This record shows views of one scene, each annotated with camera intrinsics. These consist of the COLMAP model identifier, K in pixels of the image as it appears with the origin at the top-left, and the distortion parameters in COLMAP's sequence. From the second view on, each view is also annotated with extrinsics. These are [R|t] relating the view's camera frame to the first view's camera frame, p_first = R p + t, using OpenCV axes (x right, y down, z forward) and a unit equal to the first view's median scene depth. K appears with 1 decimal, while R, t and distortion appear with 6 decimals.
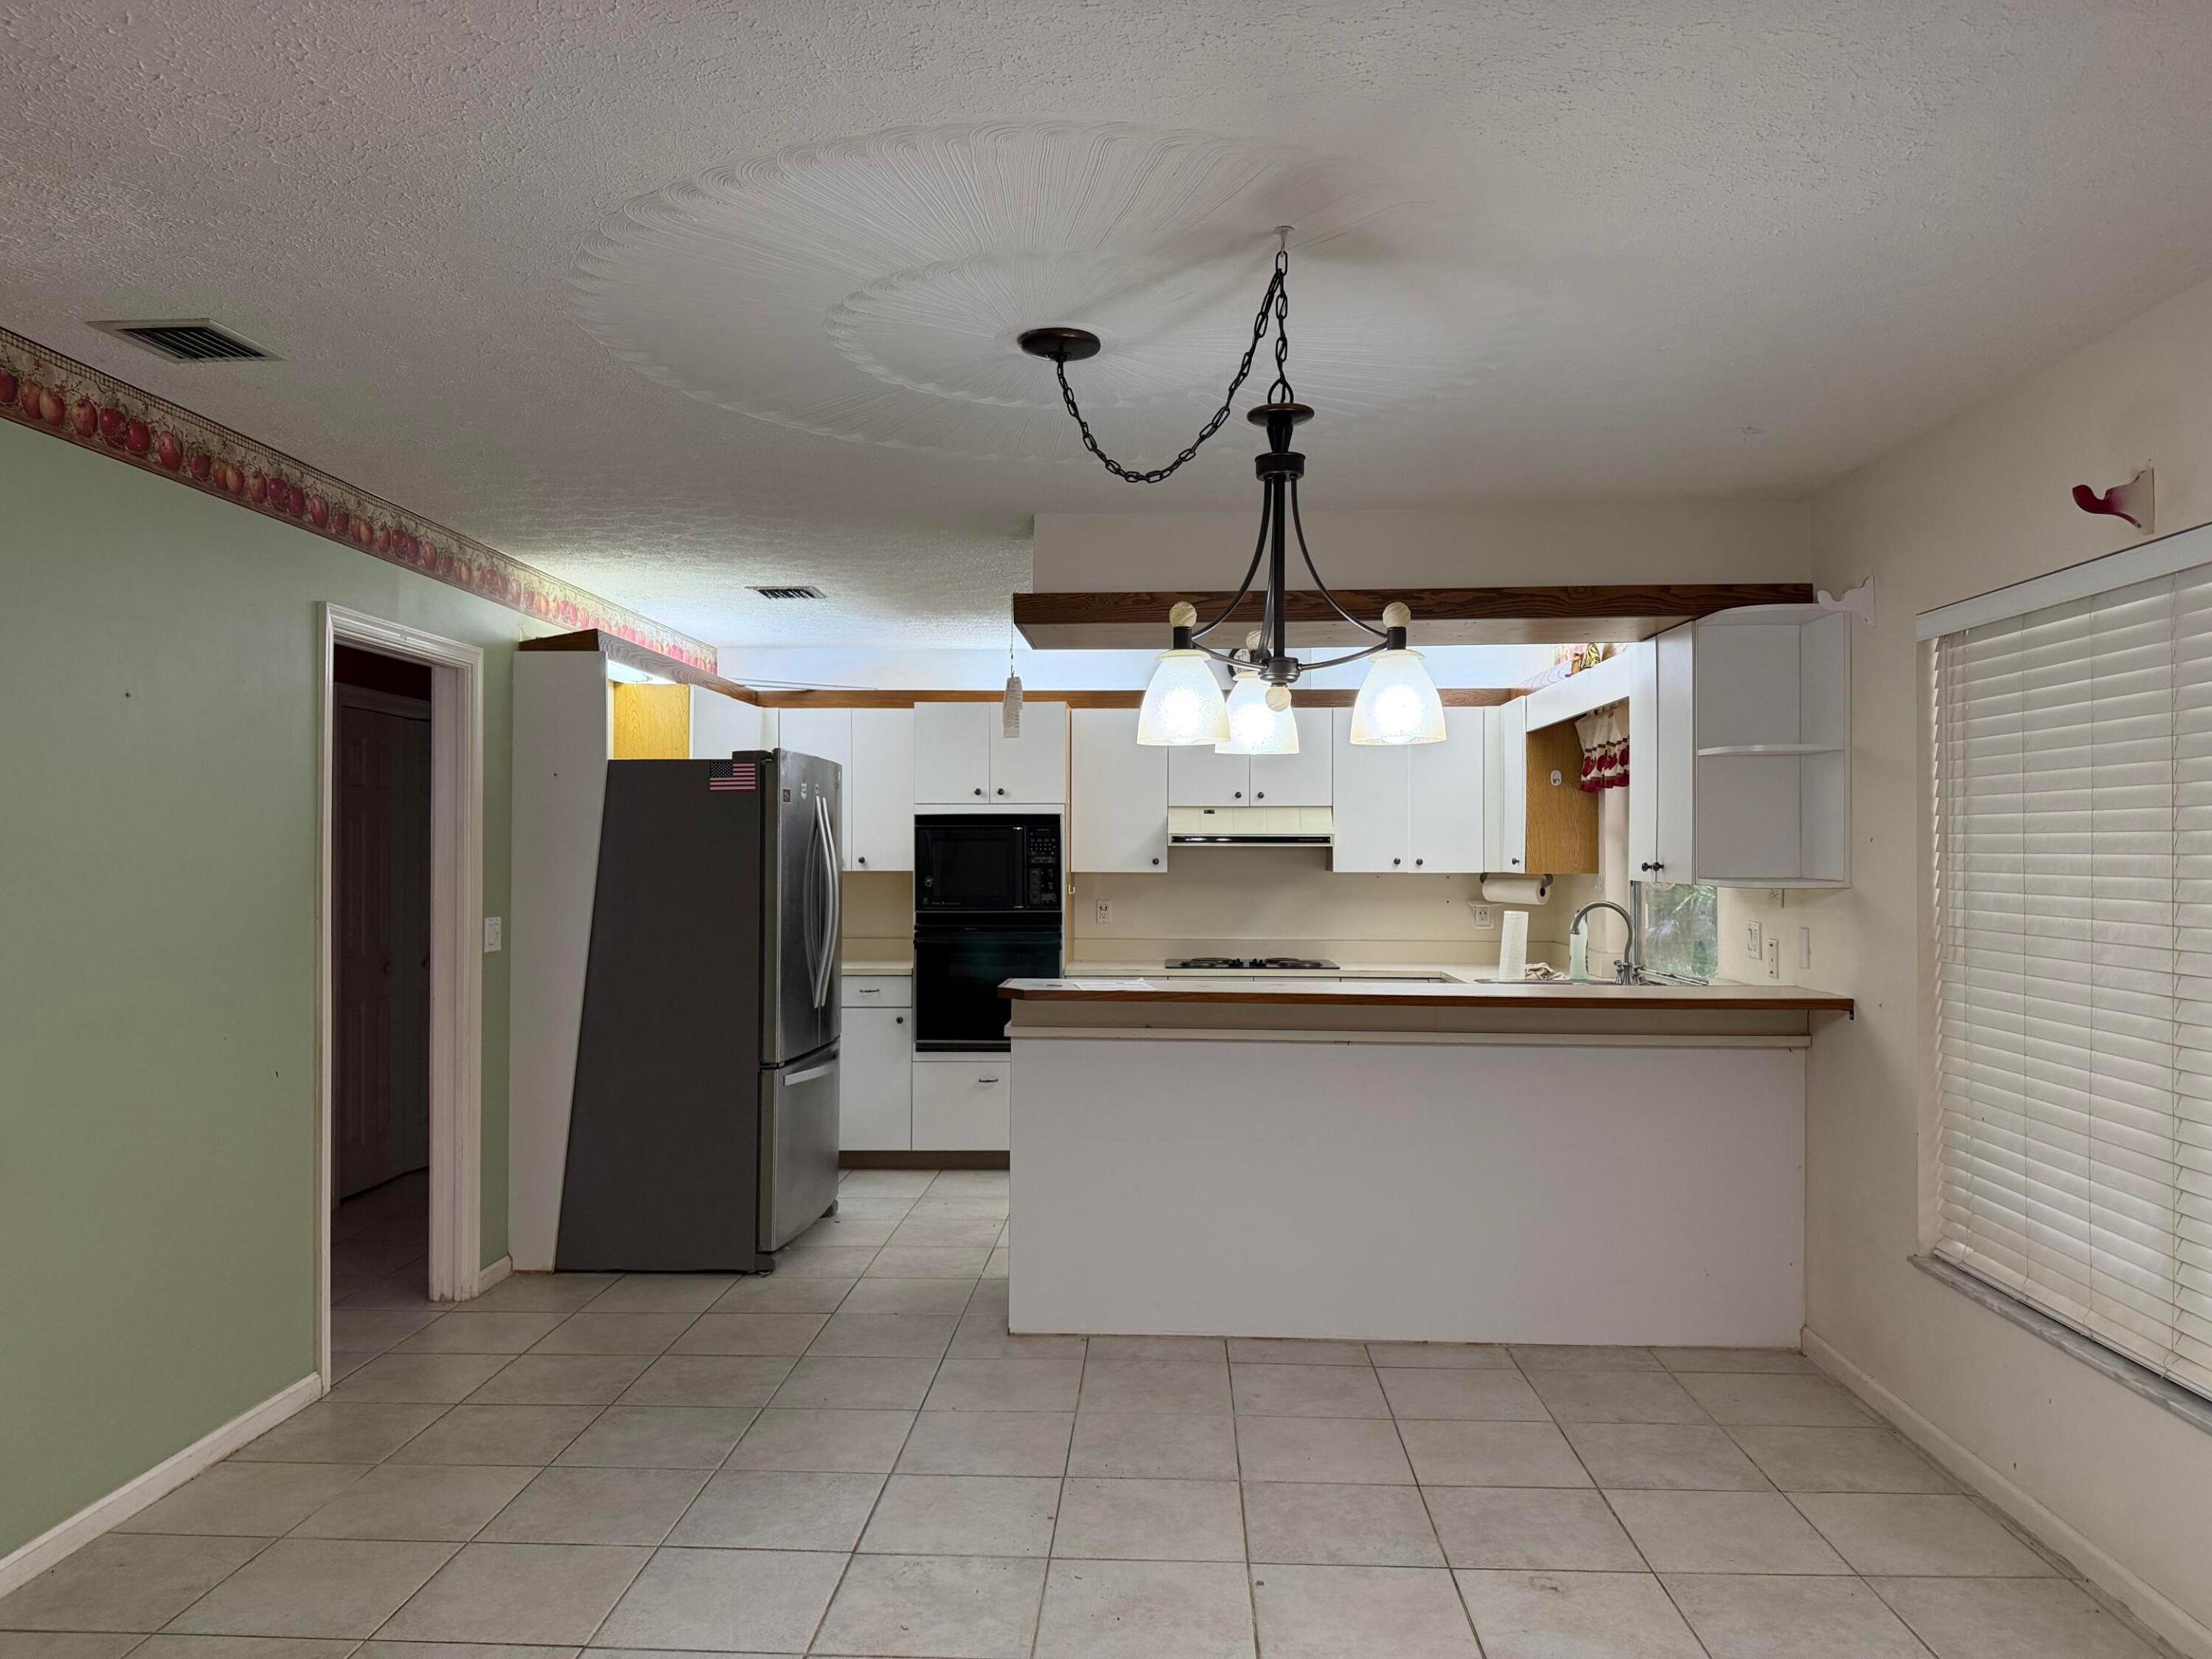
lens RADIAL K [[1527.9, 0, 1106.0], [0, 1527.9, 829.5], [0, 0, 1]] dist [0.100716, -0.126442]
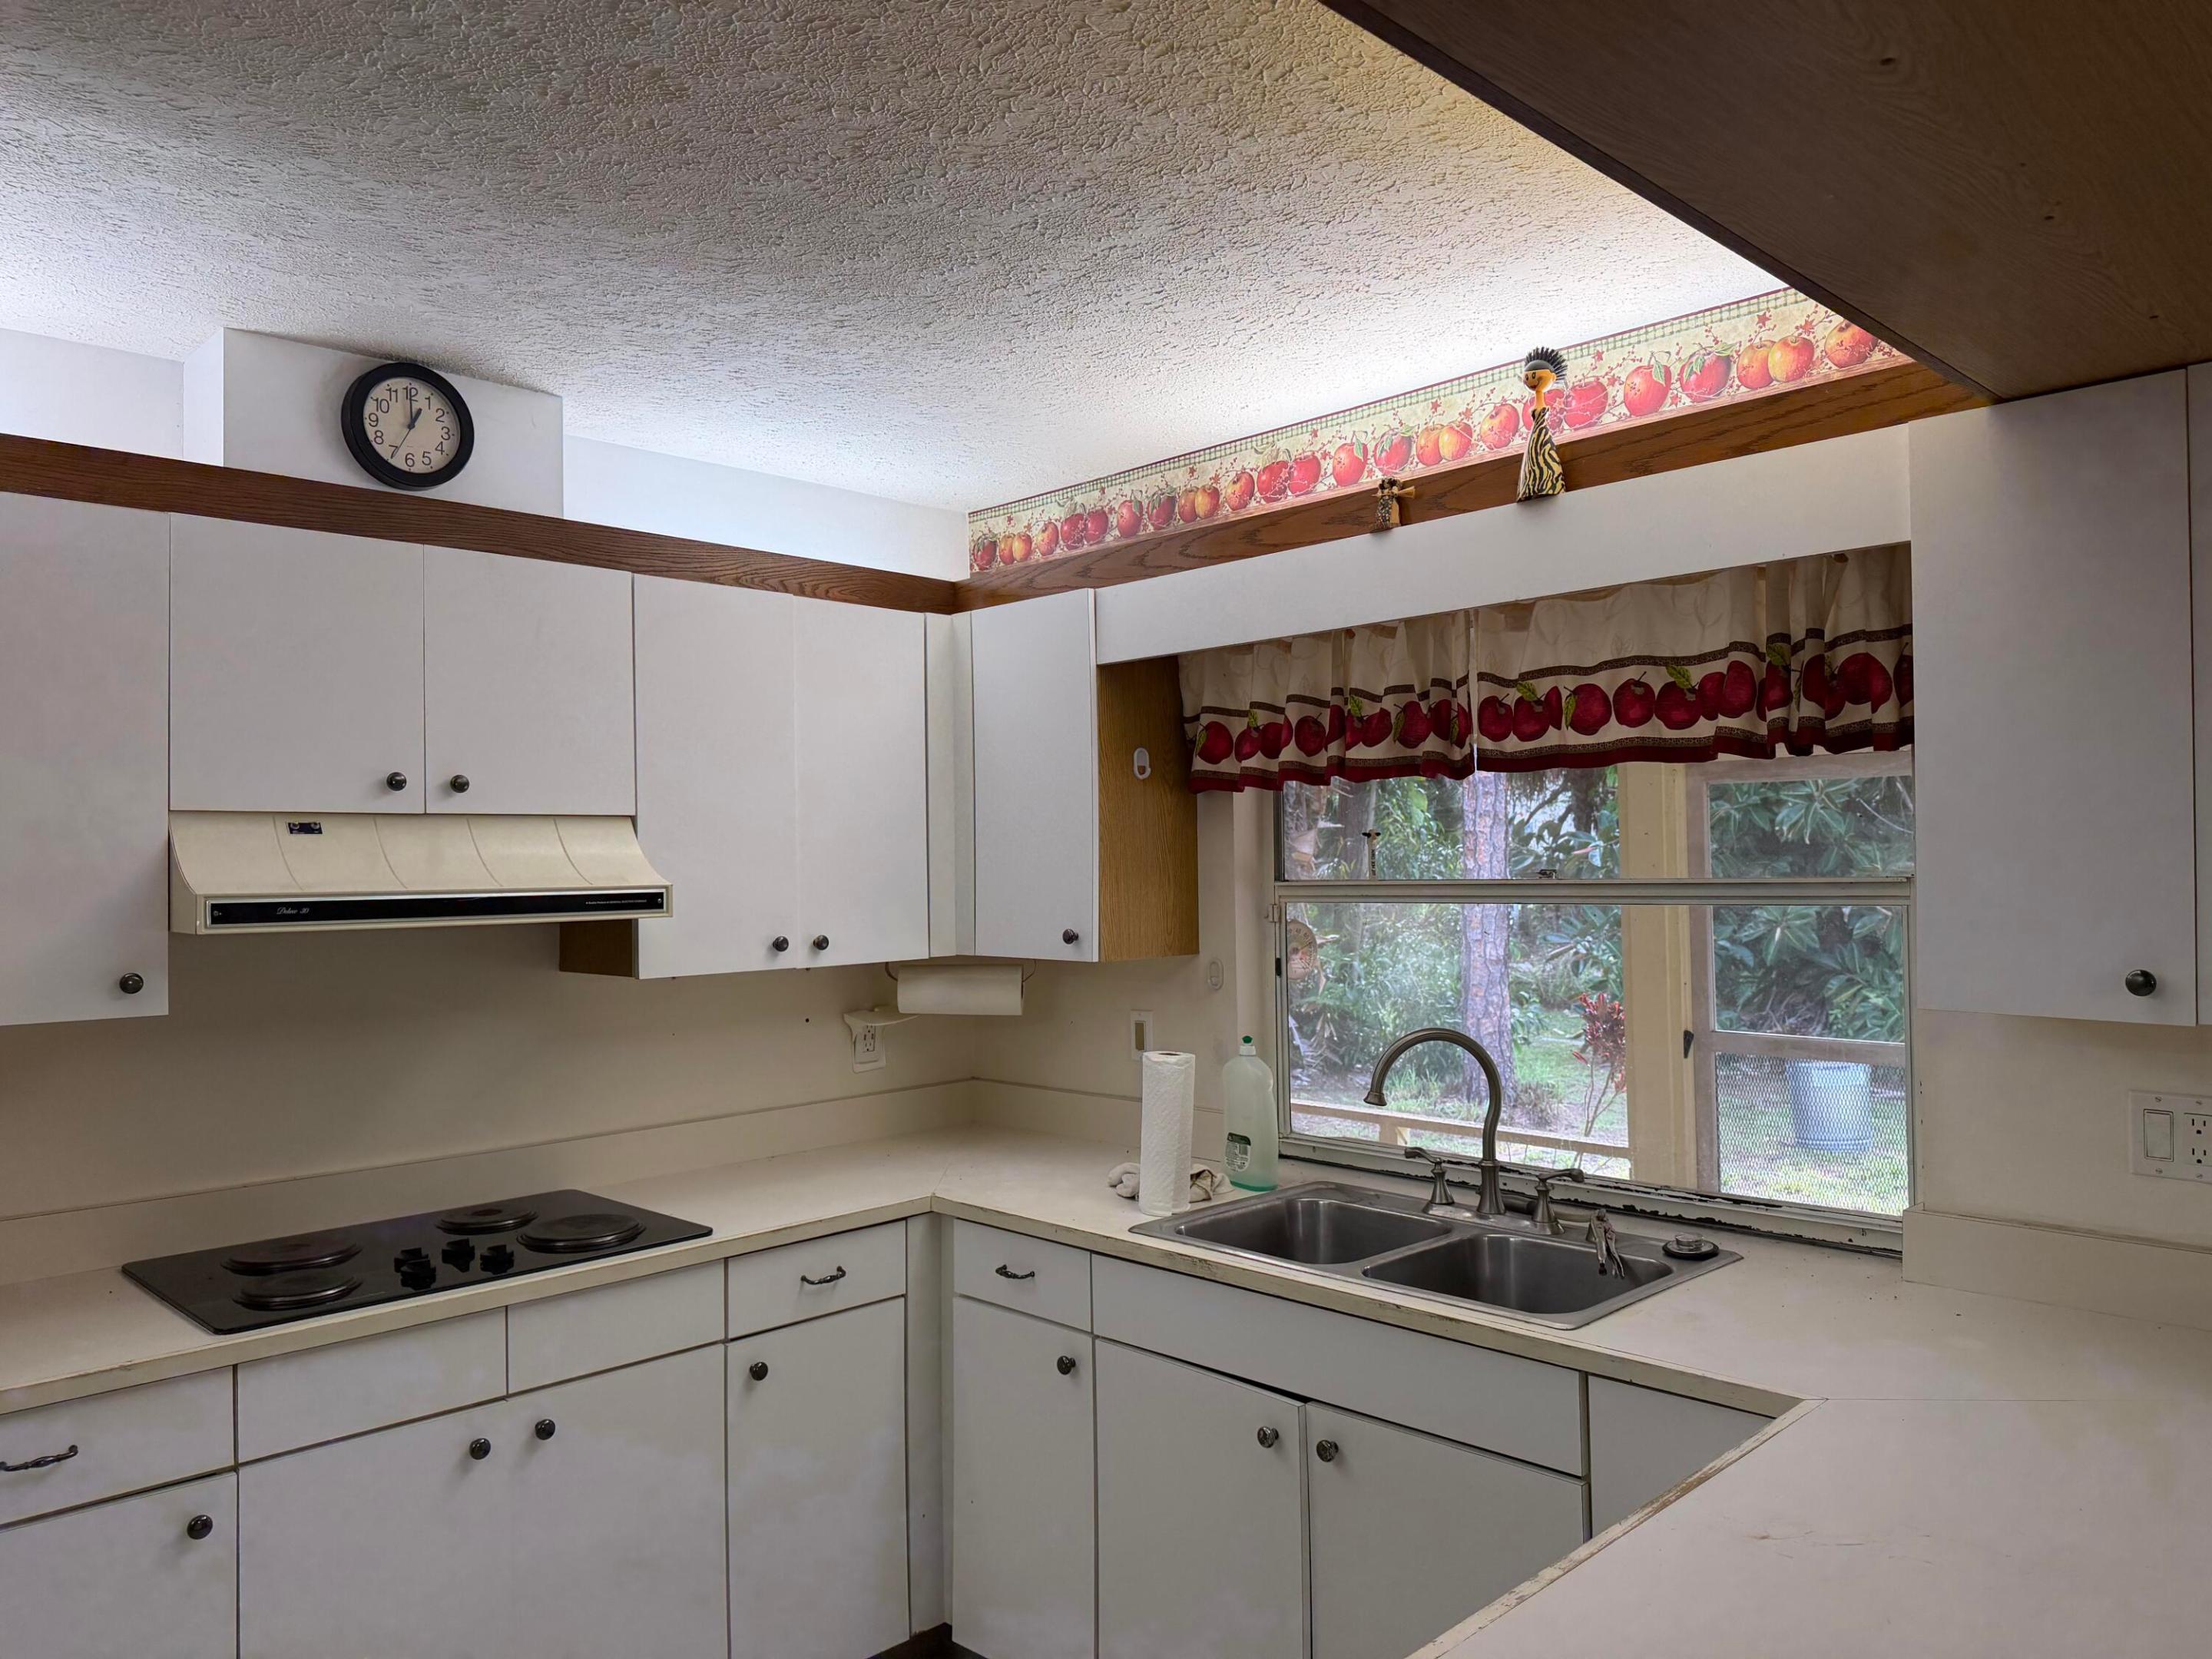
lens RADIAL K [[1527.9, 0, 1106.0], [0, 1527.9, 829.5], [0, 0, 1]] dist [0.100716, -0.126442]
pose [[0.679448, 0.005419, 0.733704, -0.067437], [0.003992, 0.999931, -0.011082, -0.006710], [-0.733713, 0.010458, 0.679379, 0.631127]]
